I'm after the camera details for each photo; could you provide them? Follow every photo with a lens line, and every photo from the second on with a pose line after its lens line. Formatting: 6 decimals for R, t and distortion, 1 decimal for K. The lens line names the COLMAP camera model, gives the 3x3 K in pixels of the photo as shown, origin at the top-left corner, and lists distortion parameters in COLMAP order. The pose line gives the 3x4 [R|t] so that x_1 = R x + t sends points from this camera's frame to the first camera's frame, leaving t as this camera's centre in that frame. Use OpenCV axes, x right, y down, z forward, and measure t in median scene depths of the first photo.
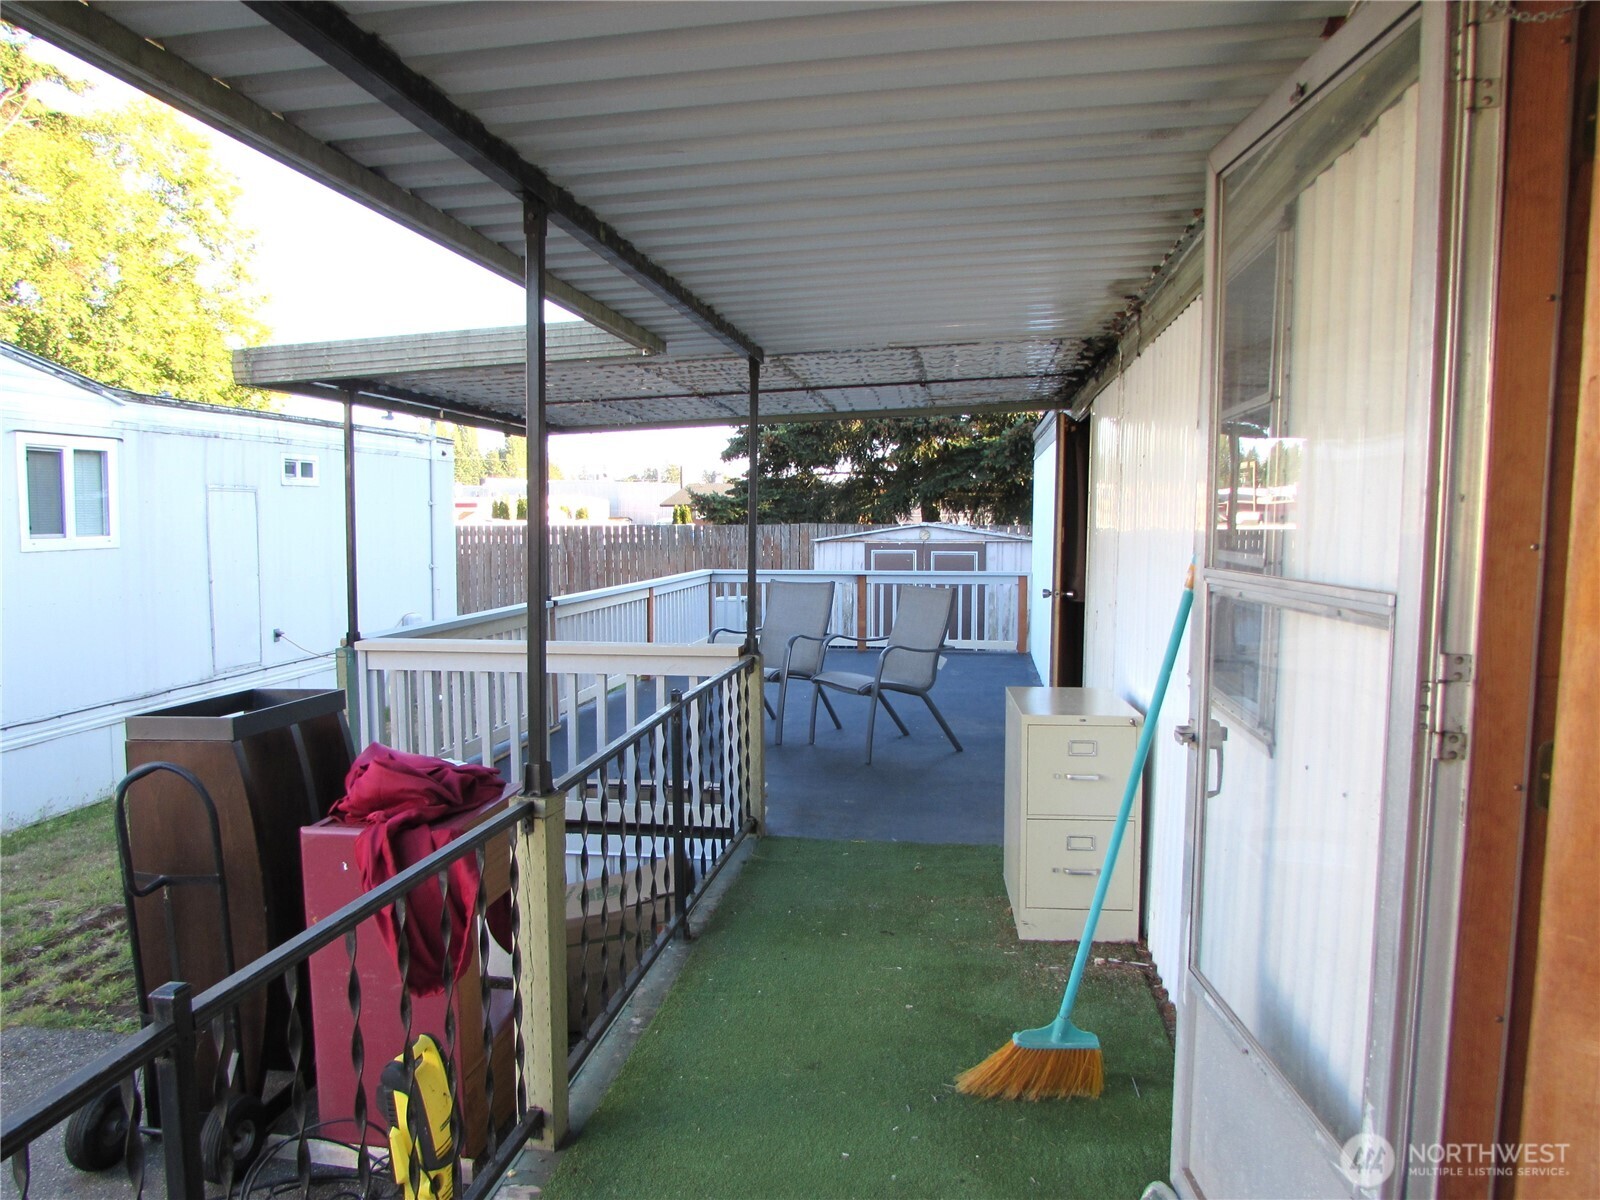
lens RADIAL K [[1157.1, 0, 798.4], [0, 1157.1, 601.6], [0, 0, 1]] dist [-0.027708, 0.002762]
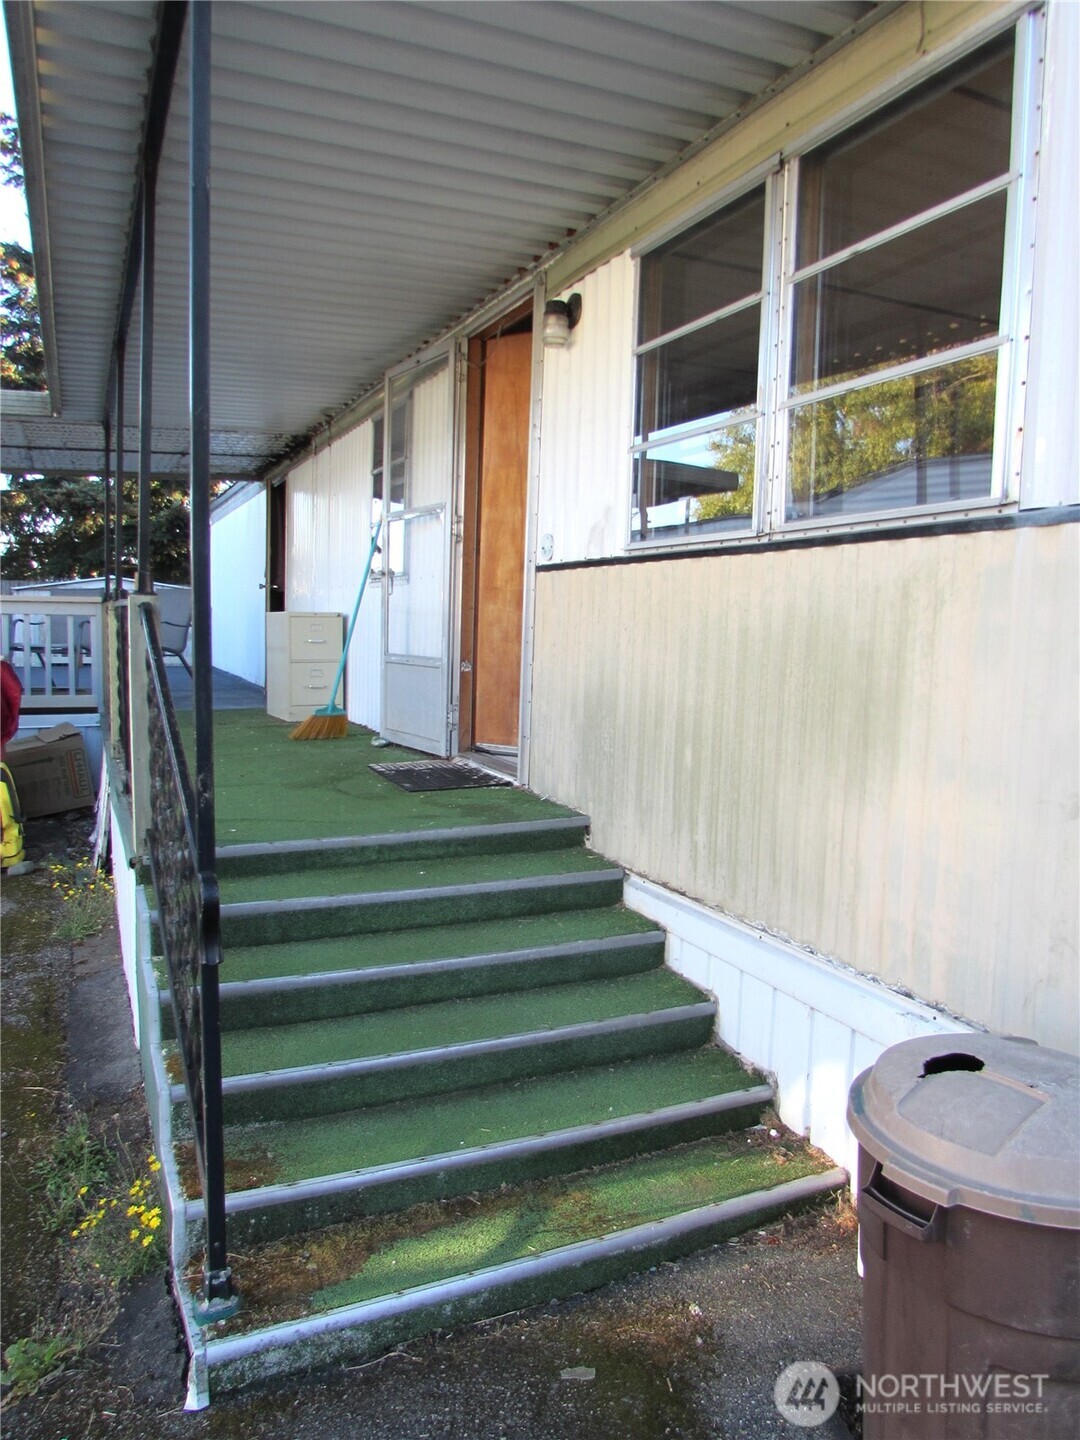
lens RADIAL K [[1041.4, 0, 538.4], [0, 1041.4, 720.5], [0, 0, 1]] dist [-0.027708, 0.002762]
pose [[0.845218, -0.037261, 0.533121, -0.388385], [0.020816, 0.999105, 0.036827, 0.211217], [-0.534015, -0.020030, 0.845237, -0.749762]]
